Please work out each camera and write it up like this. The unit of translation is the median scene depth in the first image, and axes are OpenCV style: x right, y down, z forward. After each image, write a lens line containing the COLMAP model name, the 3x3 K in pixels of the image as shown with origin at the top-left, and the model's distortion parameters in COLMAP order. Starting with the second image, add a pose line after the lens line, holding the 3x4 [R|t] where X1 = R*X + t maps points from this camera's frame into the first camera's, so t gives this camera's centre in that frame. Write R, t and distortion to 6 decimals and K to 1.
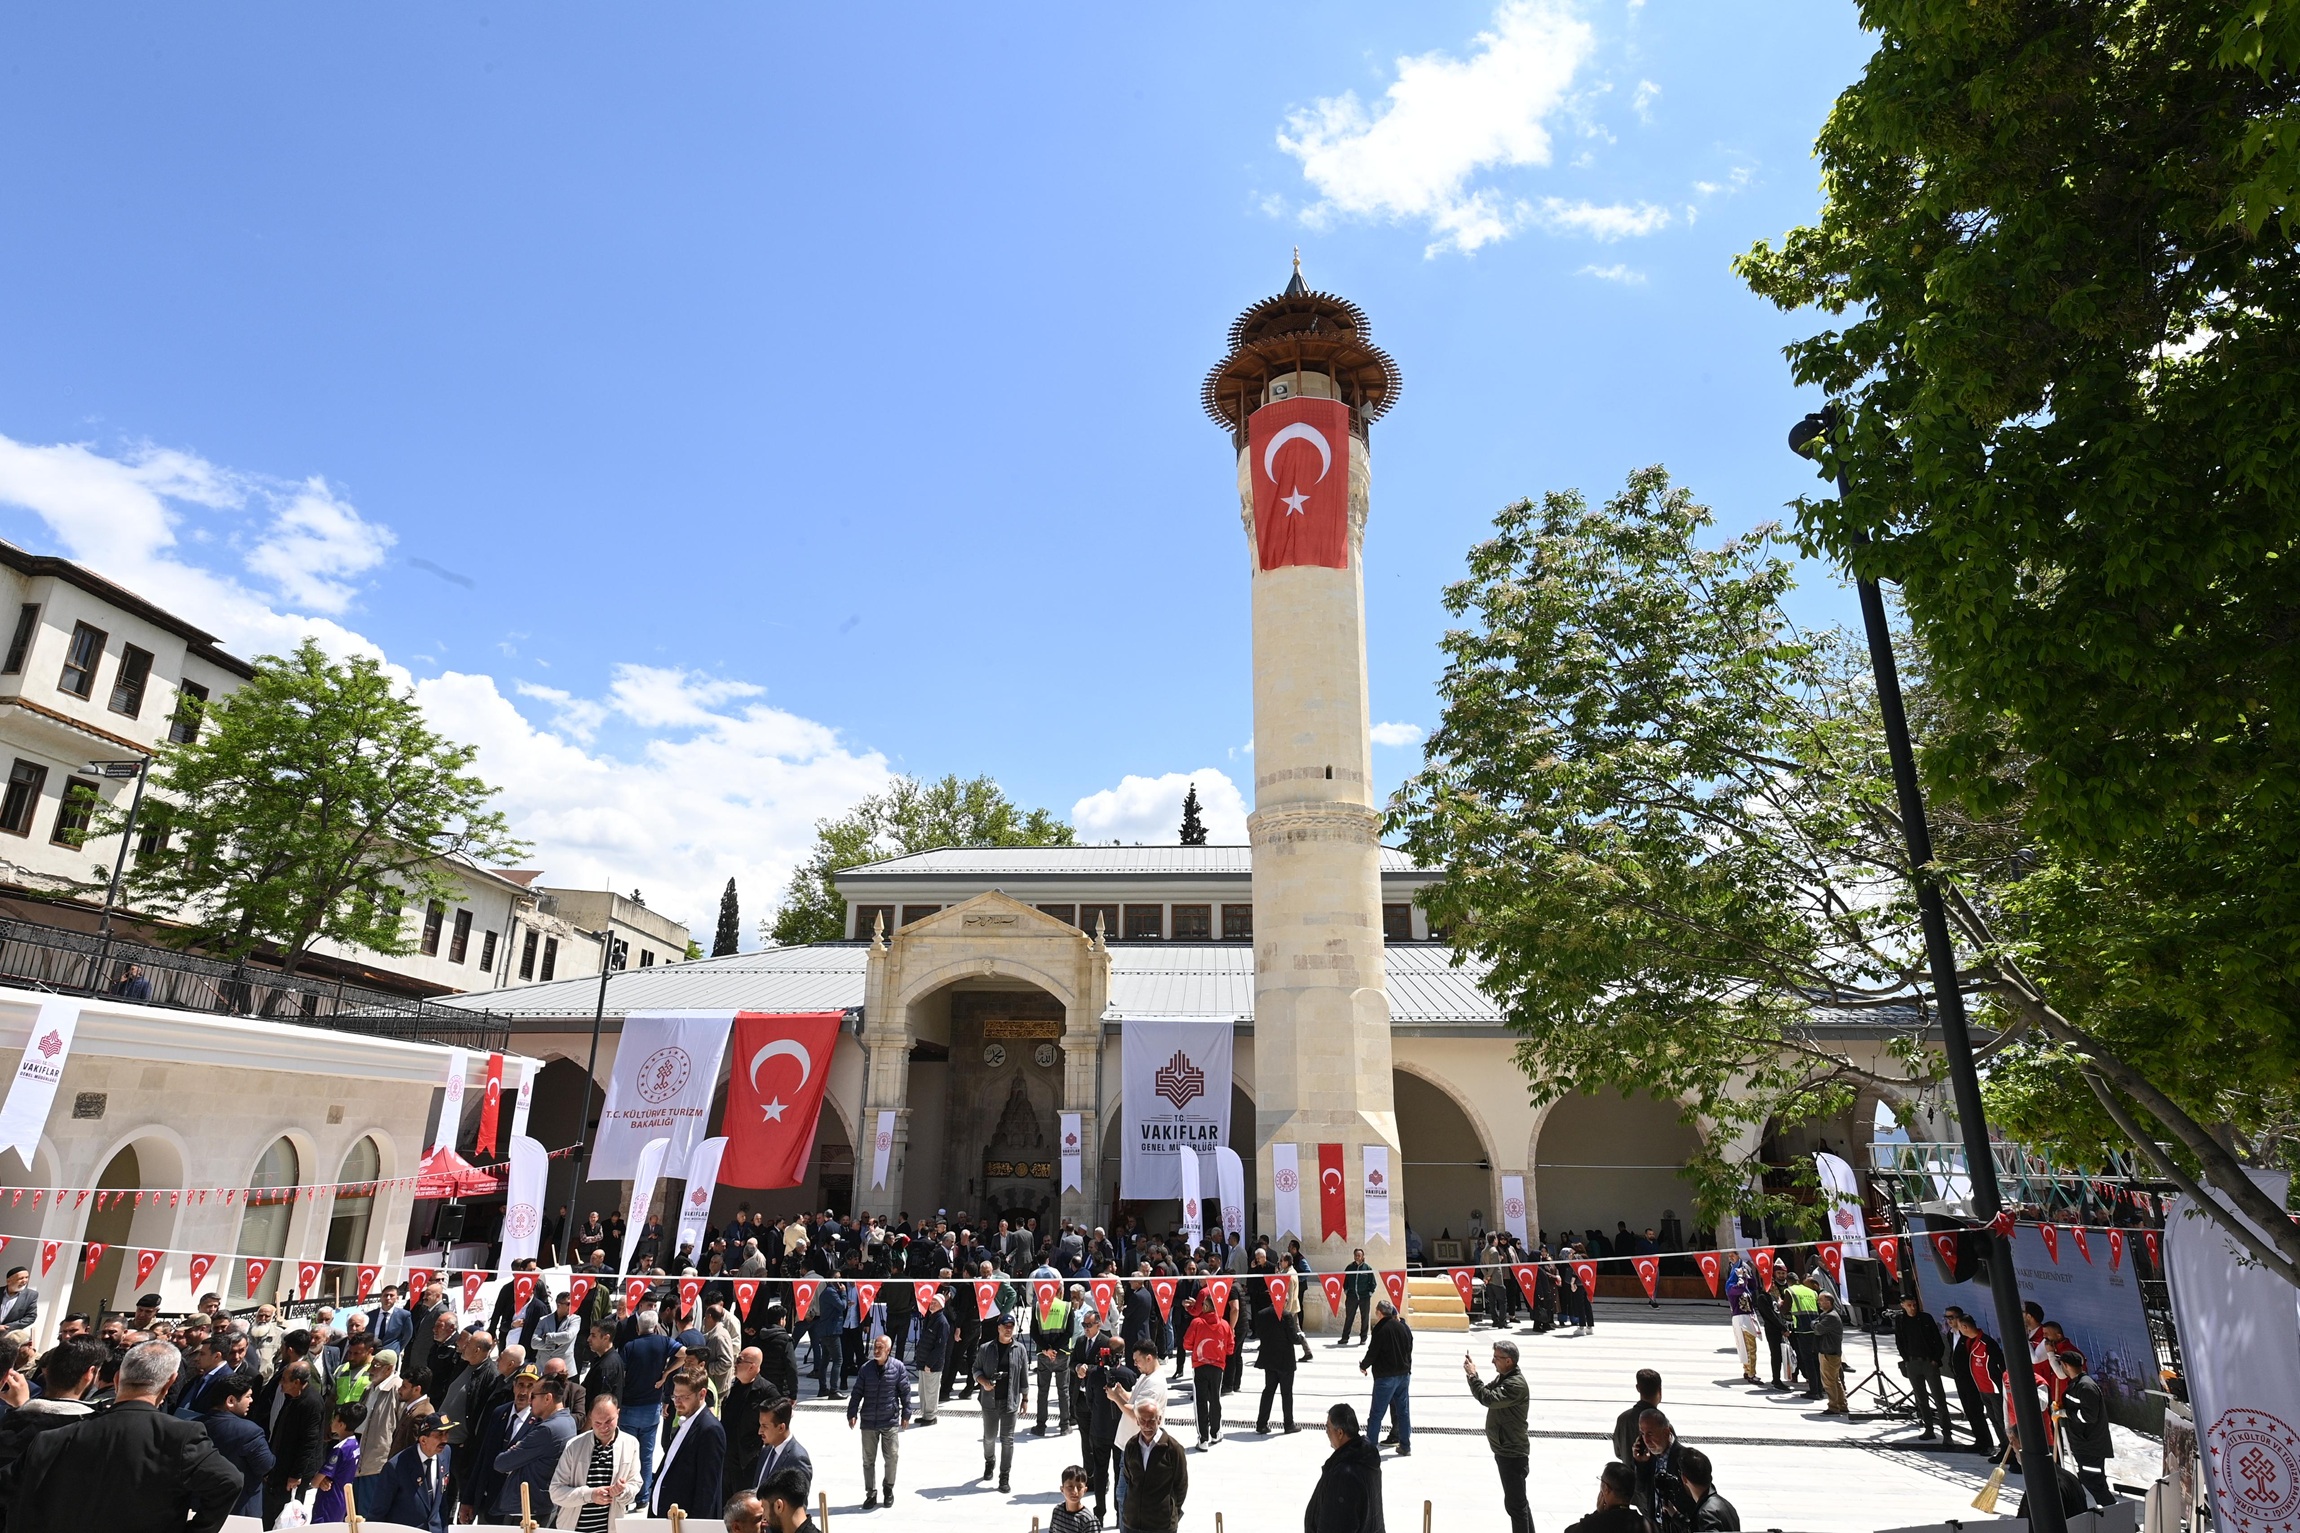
lens RADIAL K [[1242.6, 0, 1150.0], [0, 1242.6, 766.5], [0, 0, 1]] dist [0.001629, 0.000084]
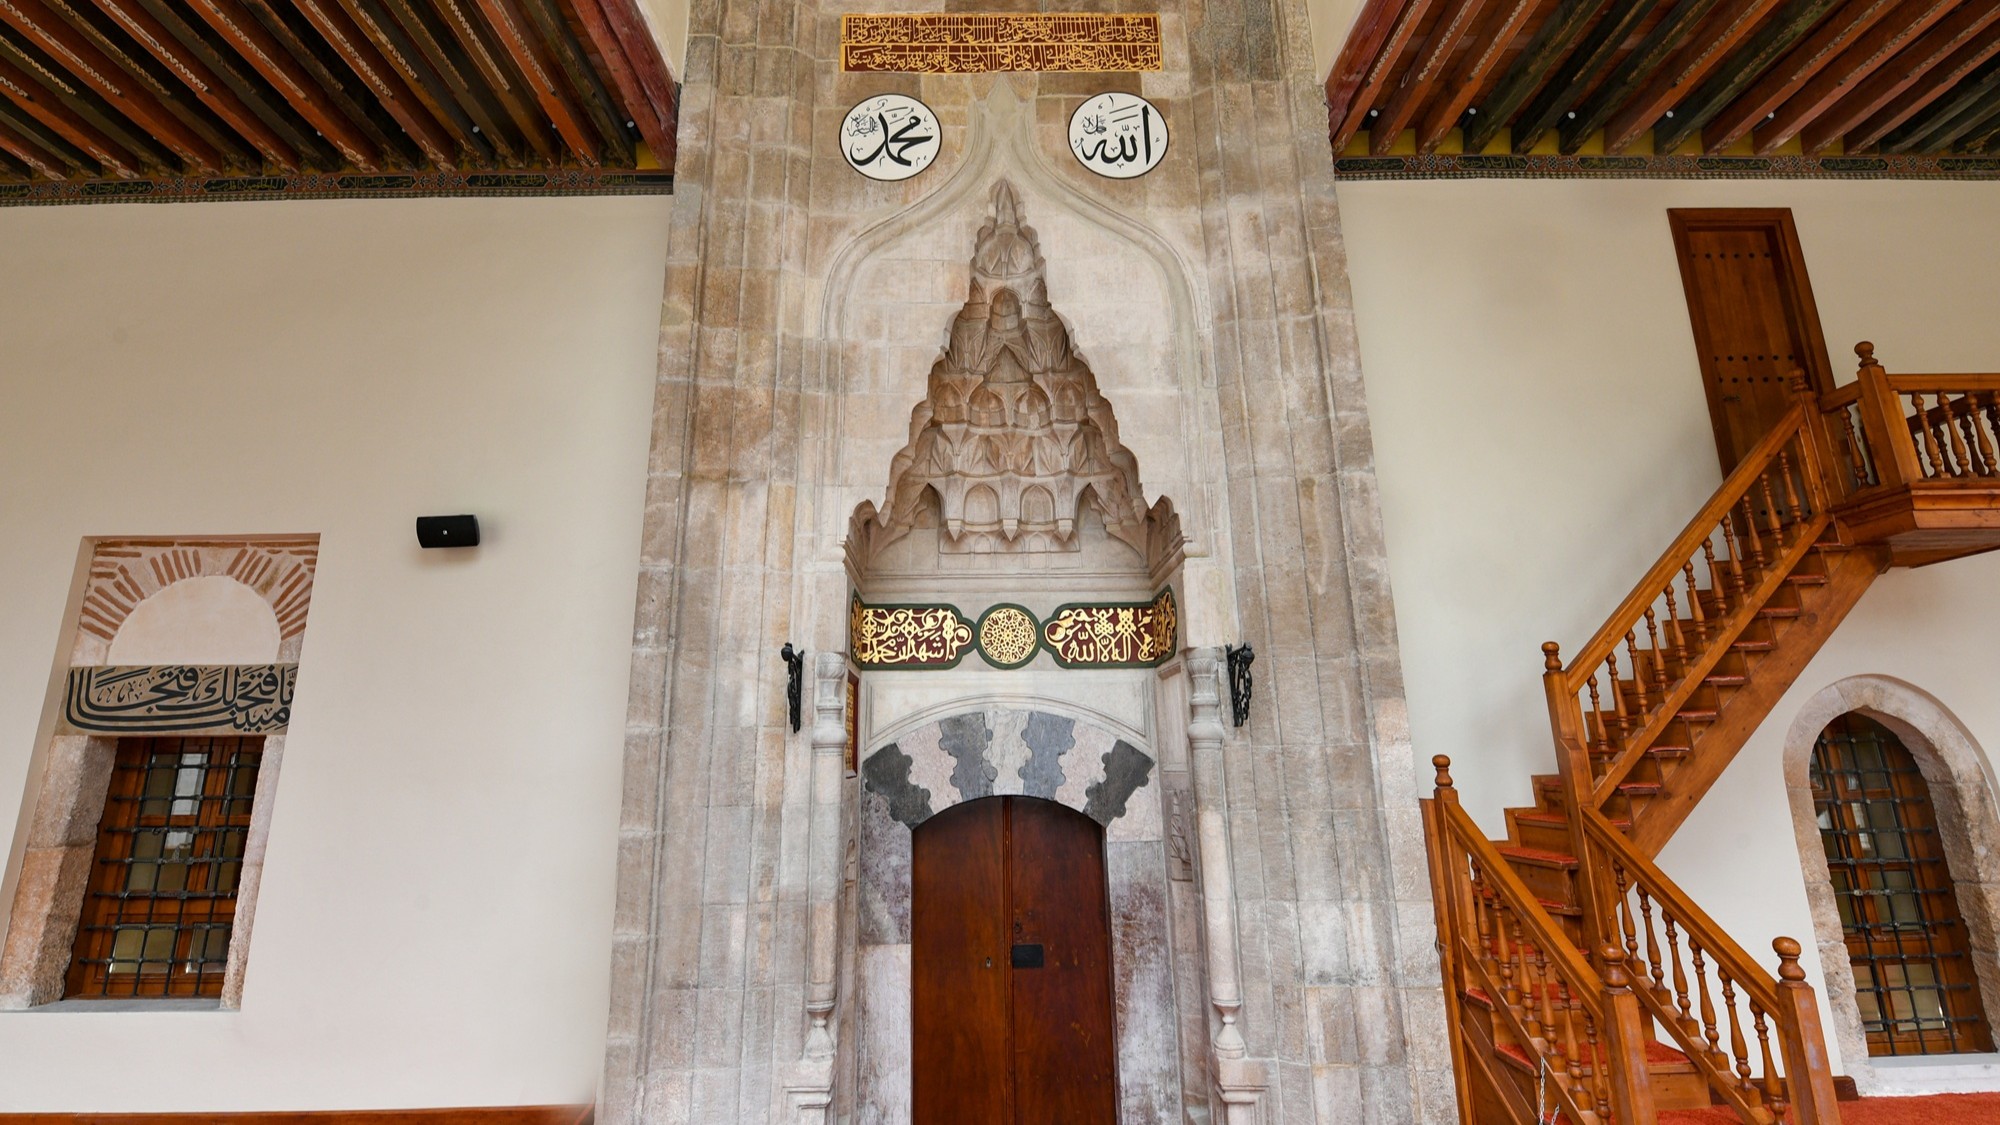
lens RADIAL K [[880.7, 0, 993.7], [0, 880.7, 557.3], [0, 0, 1]] dist [-0.005842, -0.000275]
pose [[0.998060, -0.007365, 0.061824, -0.133940], [0.003969, 0.998485, 0.054874, 0.344687], [-0.062134, -0.054522, 0.996577, 0.958591]]
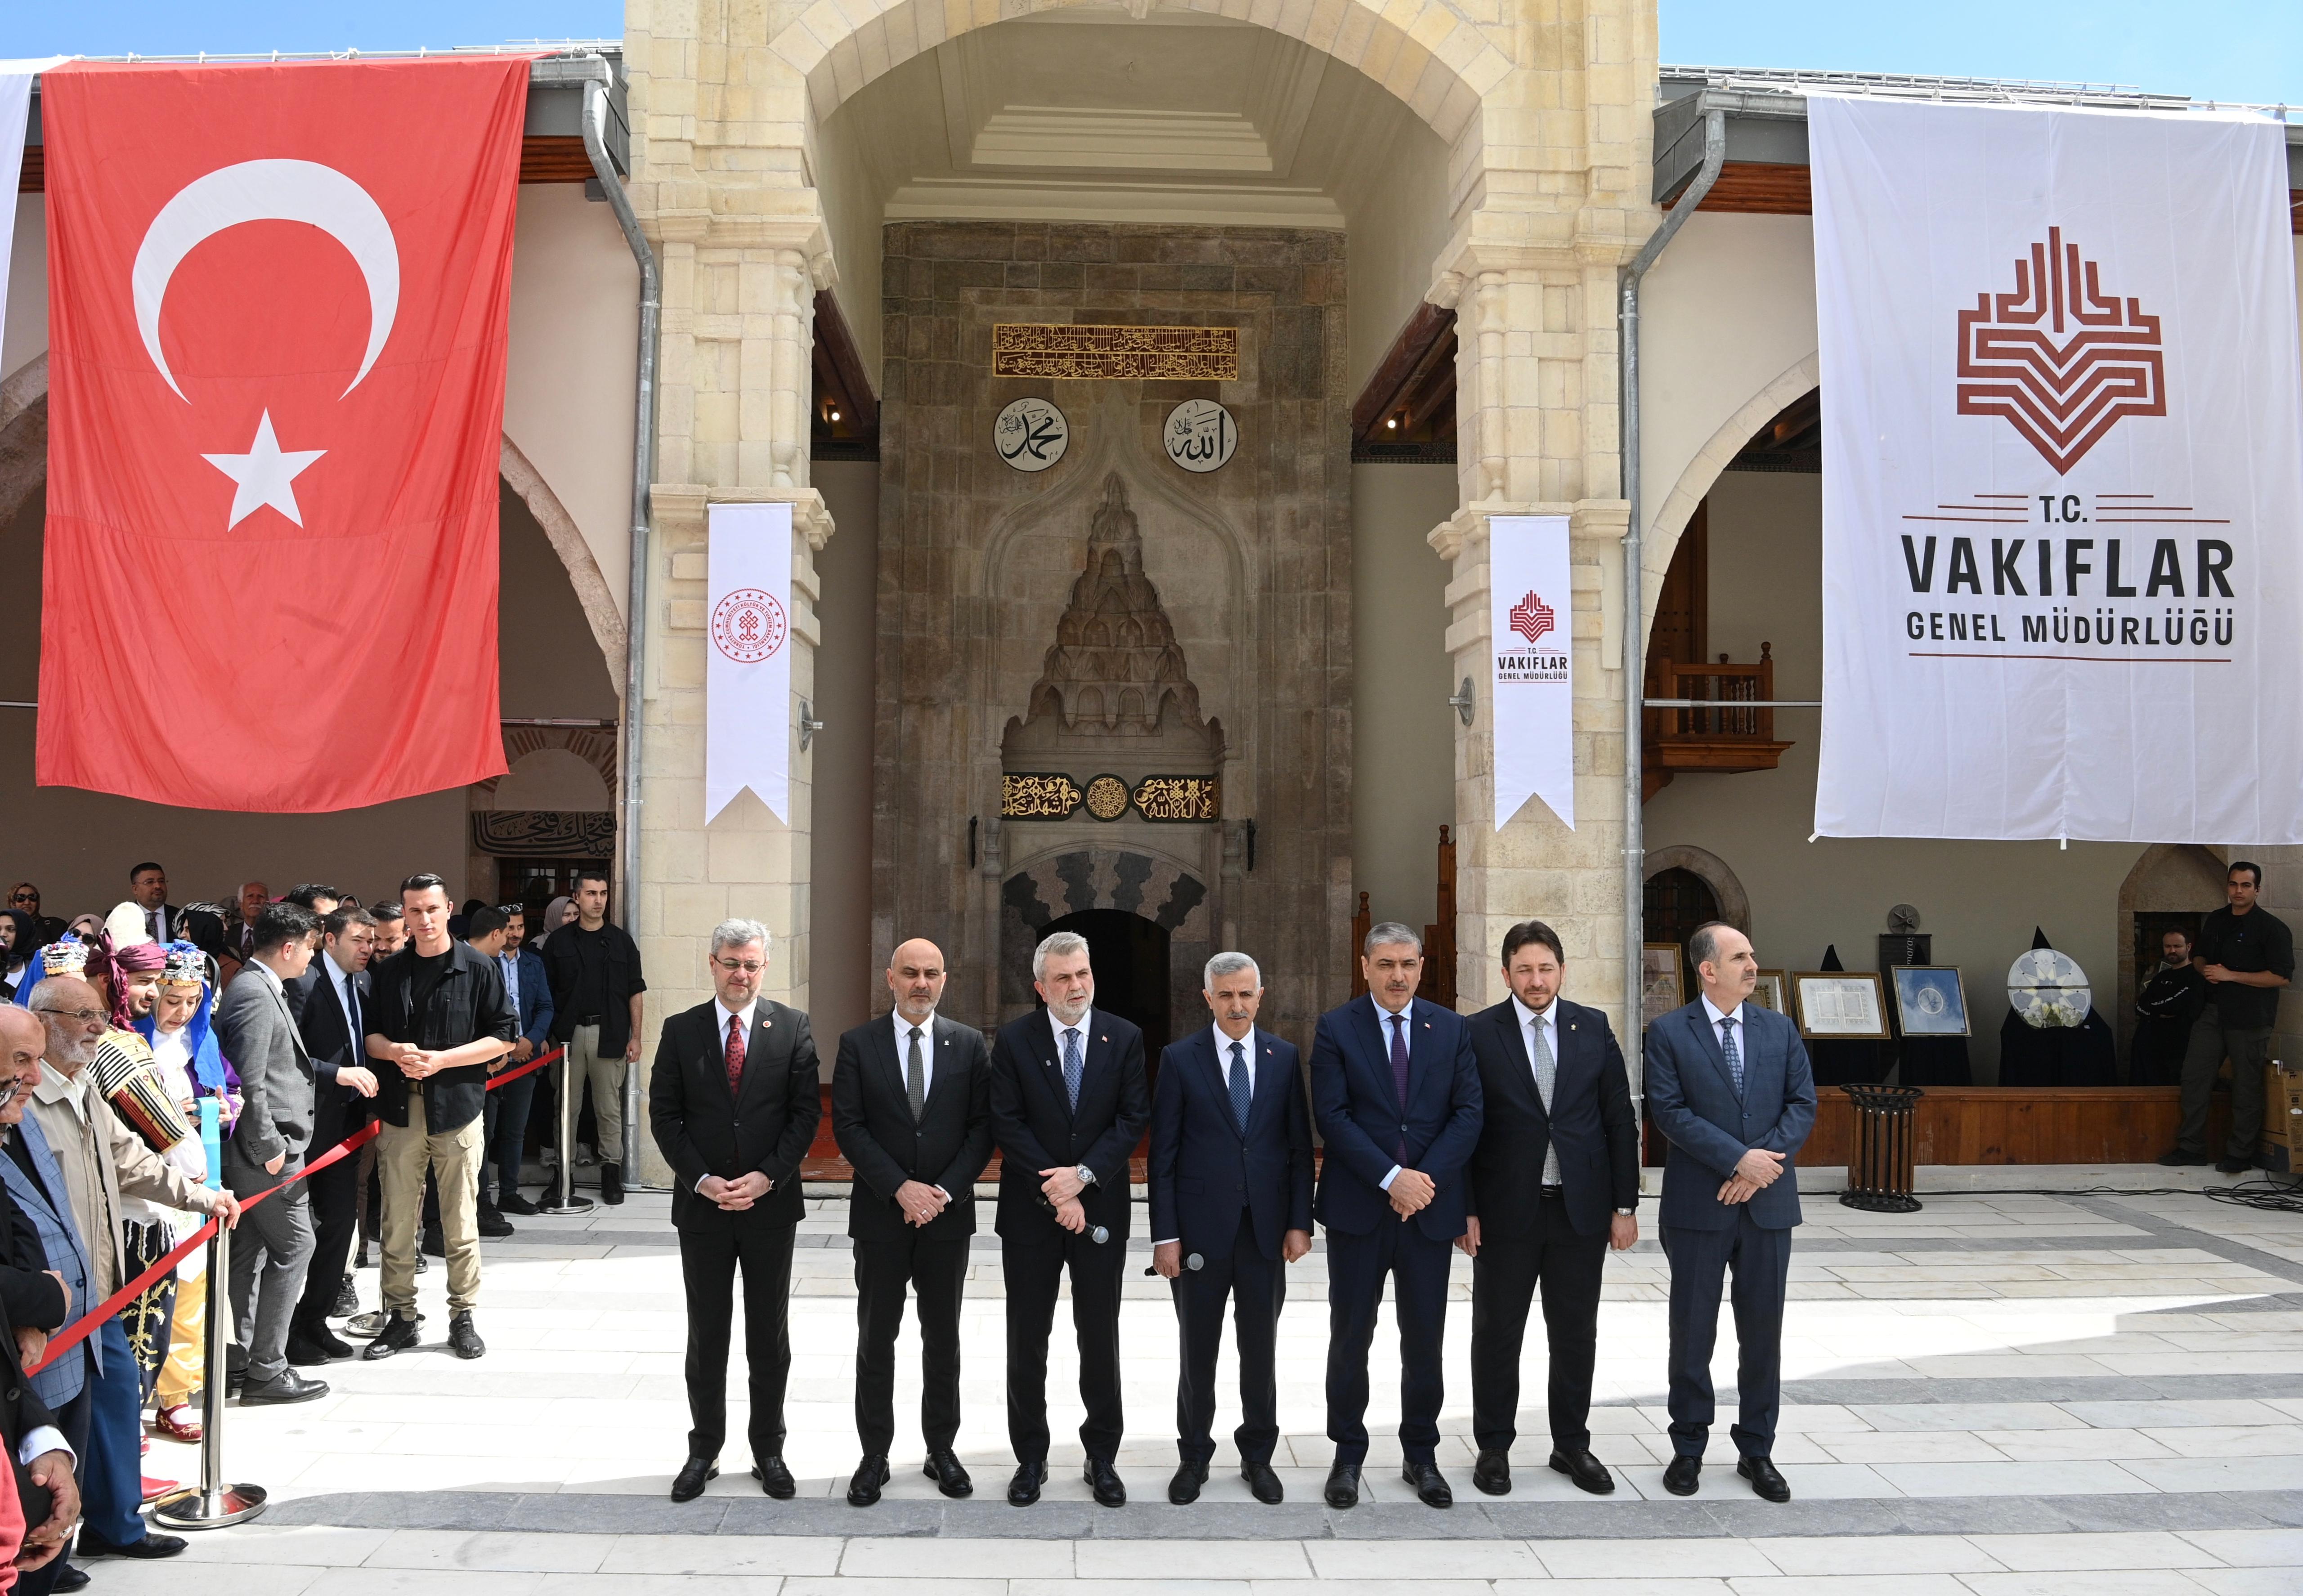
lens RADIAL K [[1940.6, 0, 1151.5], [0, 1940.6, 798.0], [0, 0, 1]] dist [0.002327, -0.003132]
pose [[0.994699, 0.006489, 0.102620, -0.165103], [-0.032748, 0.966030, 0.256346, 0.224686], [-0.097471, -0.258348, 0.961122, 0.593014]]
